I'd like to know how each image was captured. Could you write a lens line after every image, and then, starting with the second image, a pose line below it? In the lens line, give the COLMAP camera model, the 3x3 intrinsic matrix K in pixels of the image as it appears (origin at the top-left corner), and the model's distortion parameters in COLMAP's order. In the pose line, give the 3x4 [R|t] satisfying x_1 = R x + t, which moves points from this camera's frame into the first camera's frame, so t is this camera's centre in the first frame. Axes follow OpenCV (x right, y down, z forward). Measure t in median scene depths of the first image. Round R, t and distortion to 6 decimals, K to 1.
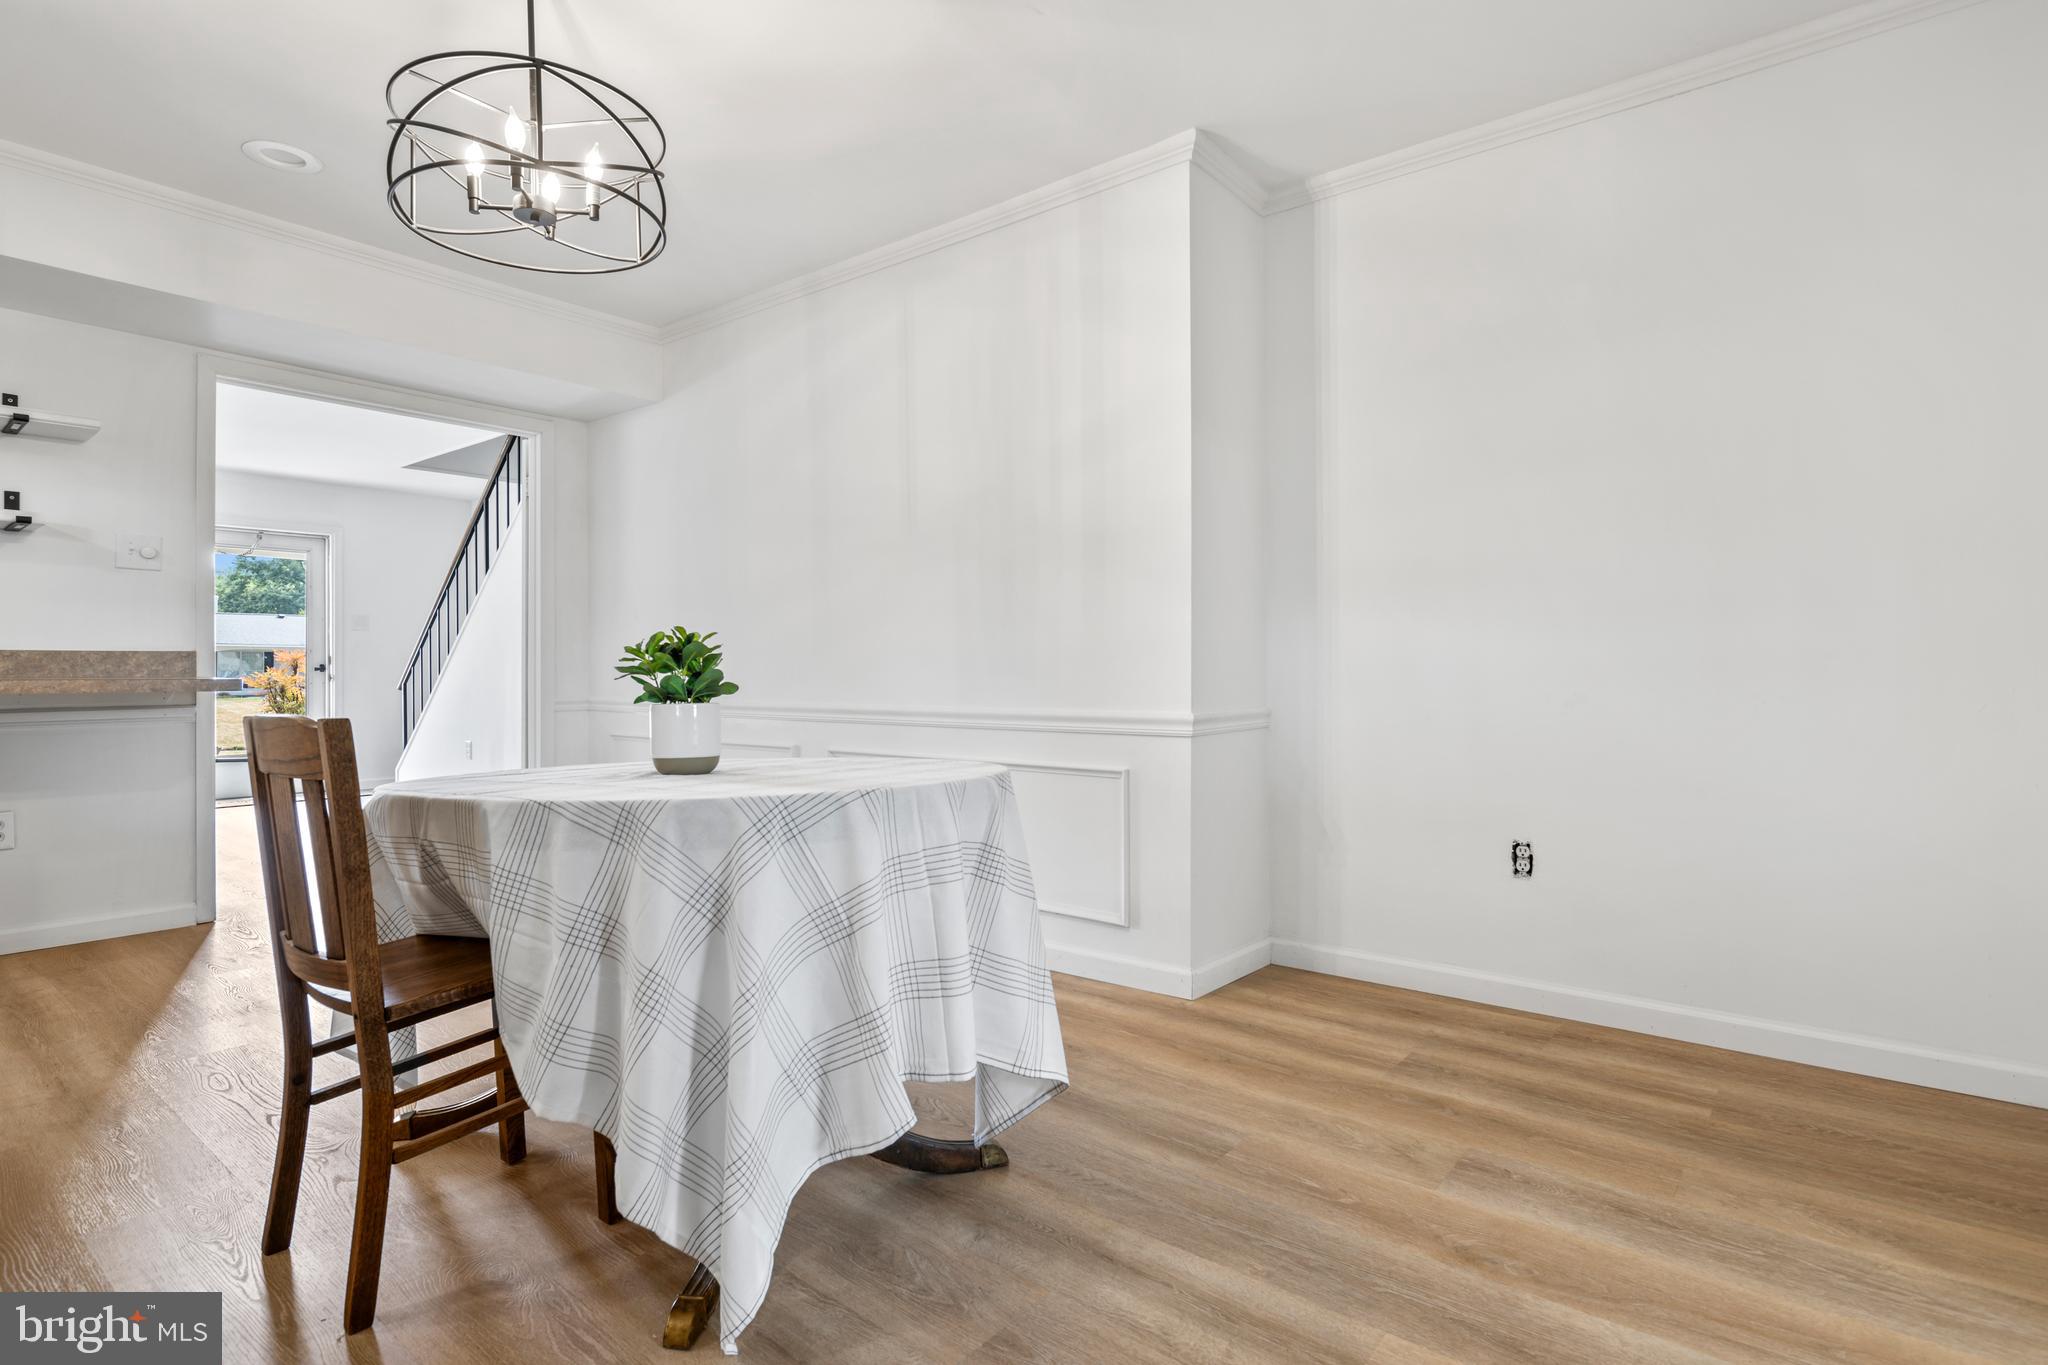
lens RADIAL K [[1025.3, 0, 1013.0], [0, 1025.3, 666.3], [0, 0, 1]] dist [-0.003138, 0.000430]
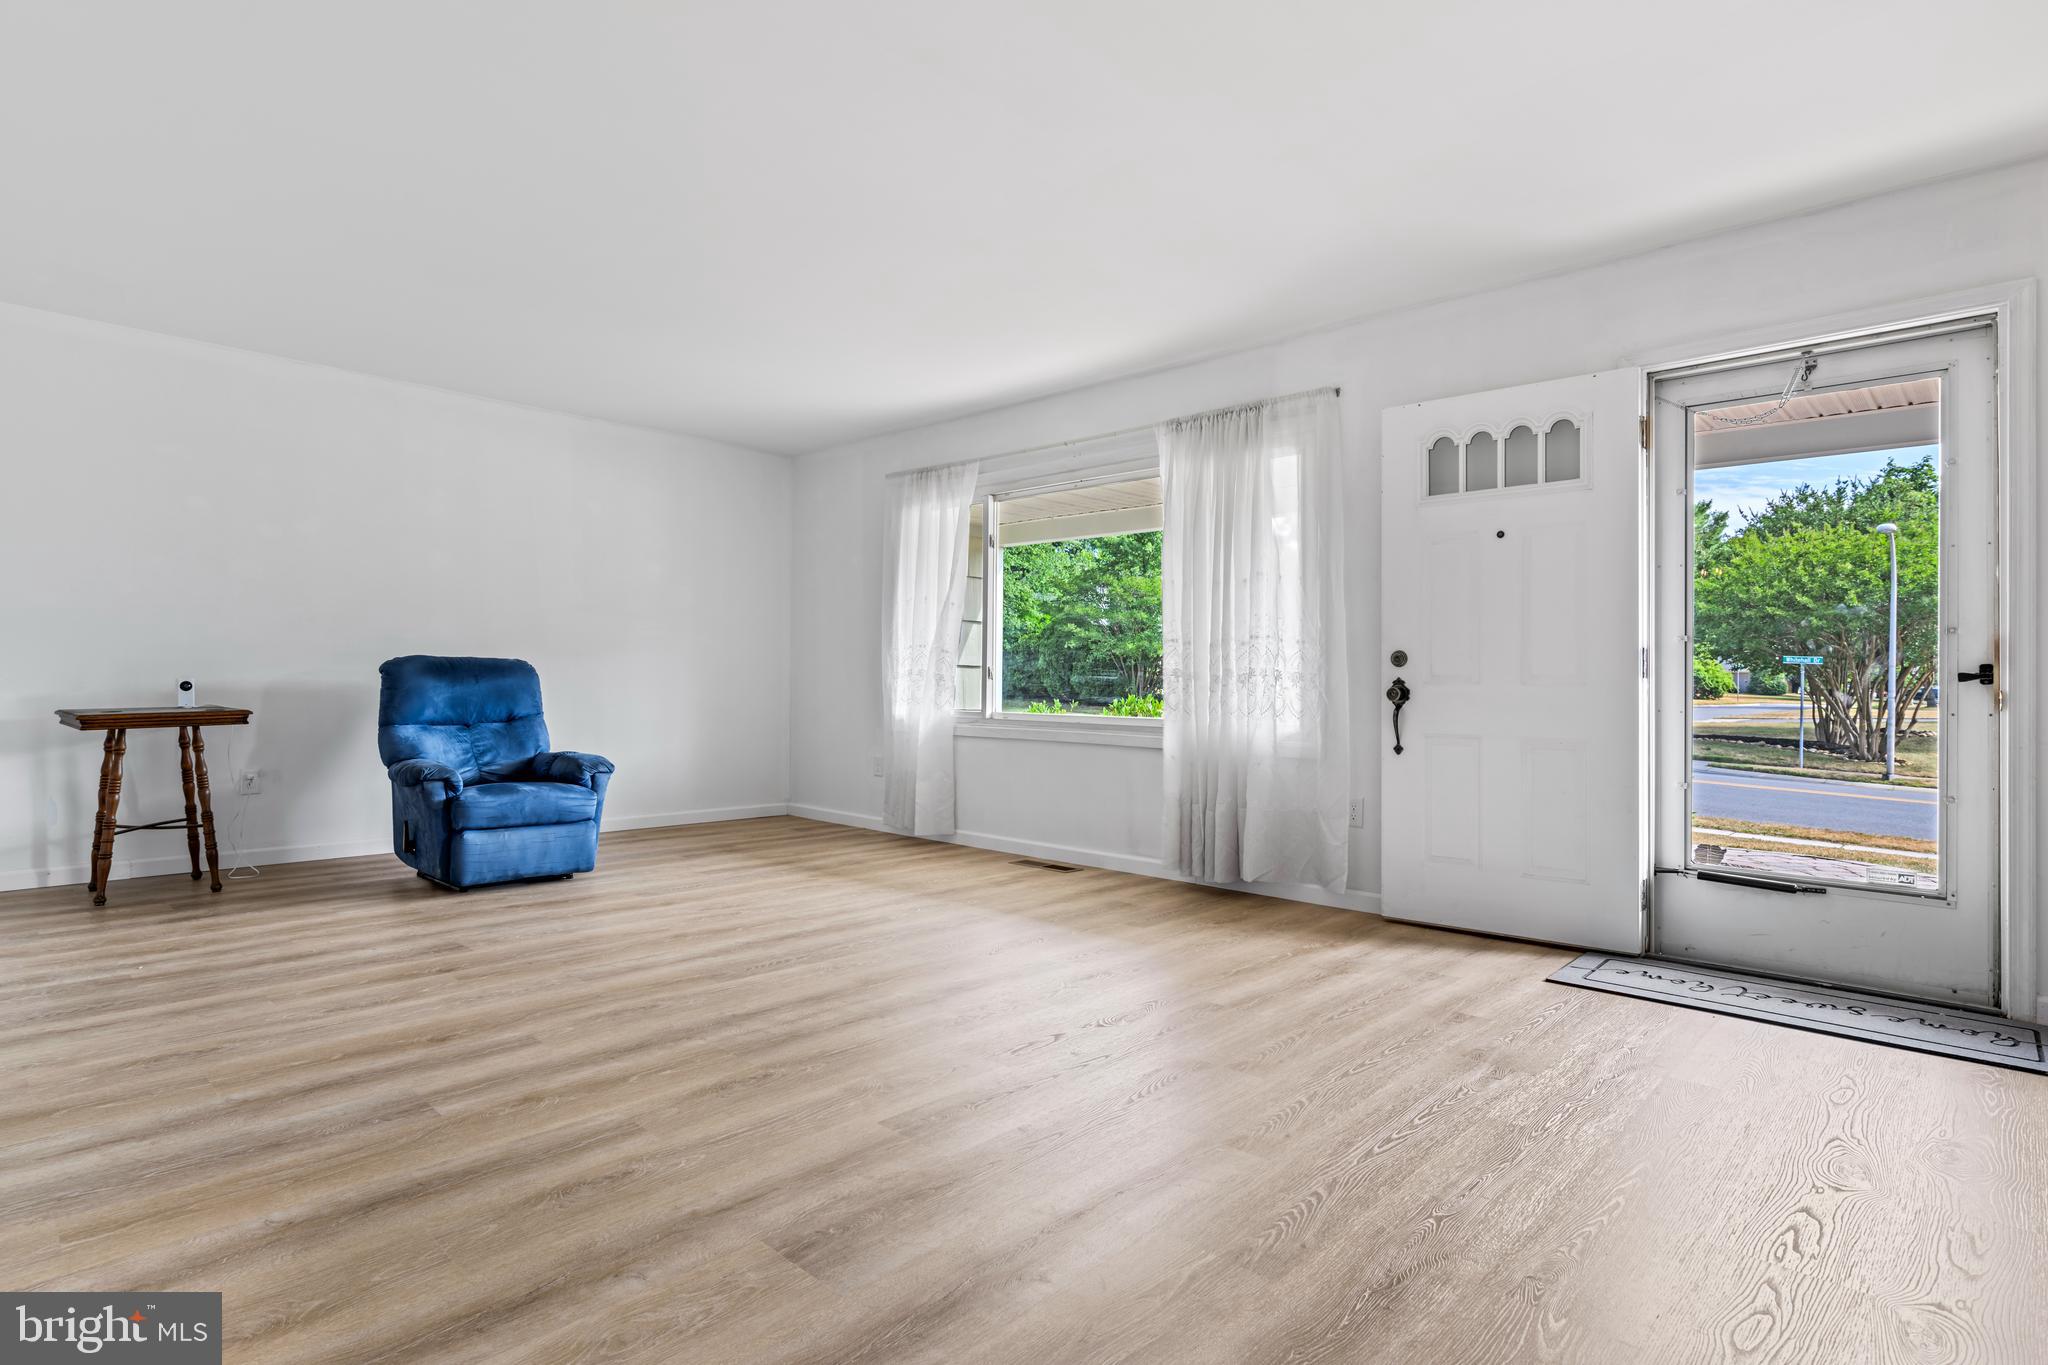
lens RADIAL K [[1014.1, 0, 1019.6], [0, 1014.1, 676.0], [0, 0, 1]] dist [-0.046679, 0.034482]
pose [[-0.083921, 0.006776, -0.996449, -0.801043], [0.003947, 0.999971, 0.006468, -0.002947], [0.996465, -0.003390, -0.083945, 1.900795]]
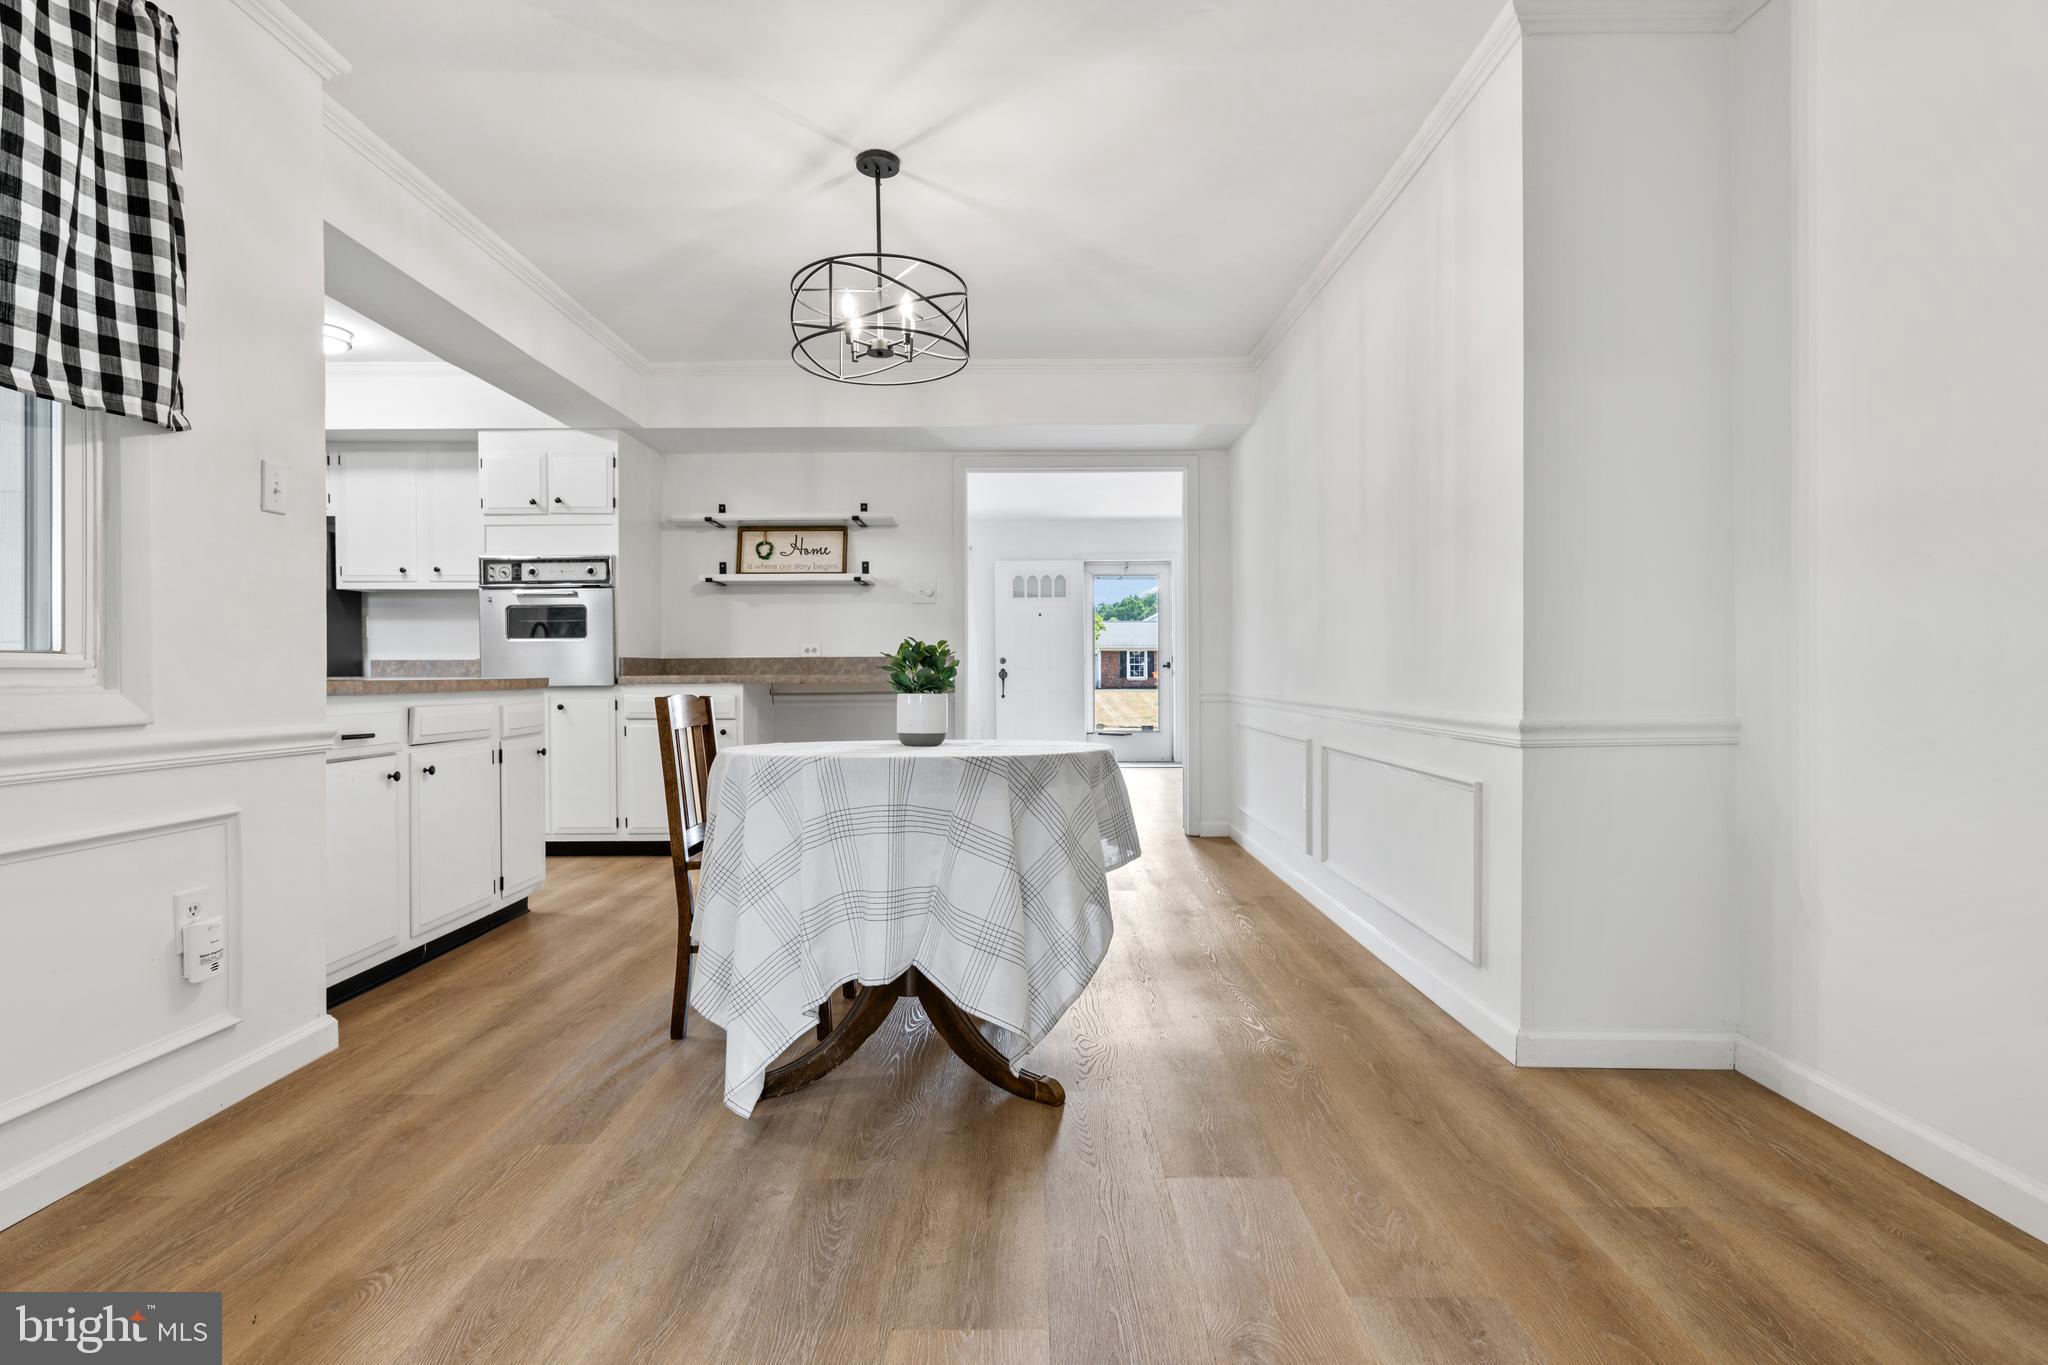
lens RADIAL K [[1022.6, 0, 1025.5], [0, 1022.6, 671.5], [0, 0, 1]] dist [0.002916, 0.000817]
pose [[0.627697, -0.000251, -0.778458, 0.562687], [0.008340, 0.999945, 0.006402, -0.000099], [0.778413, -0.010511, 0.627664, 0.178105]]
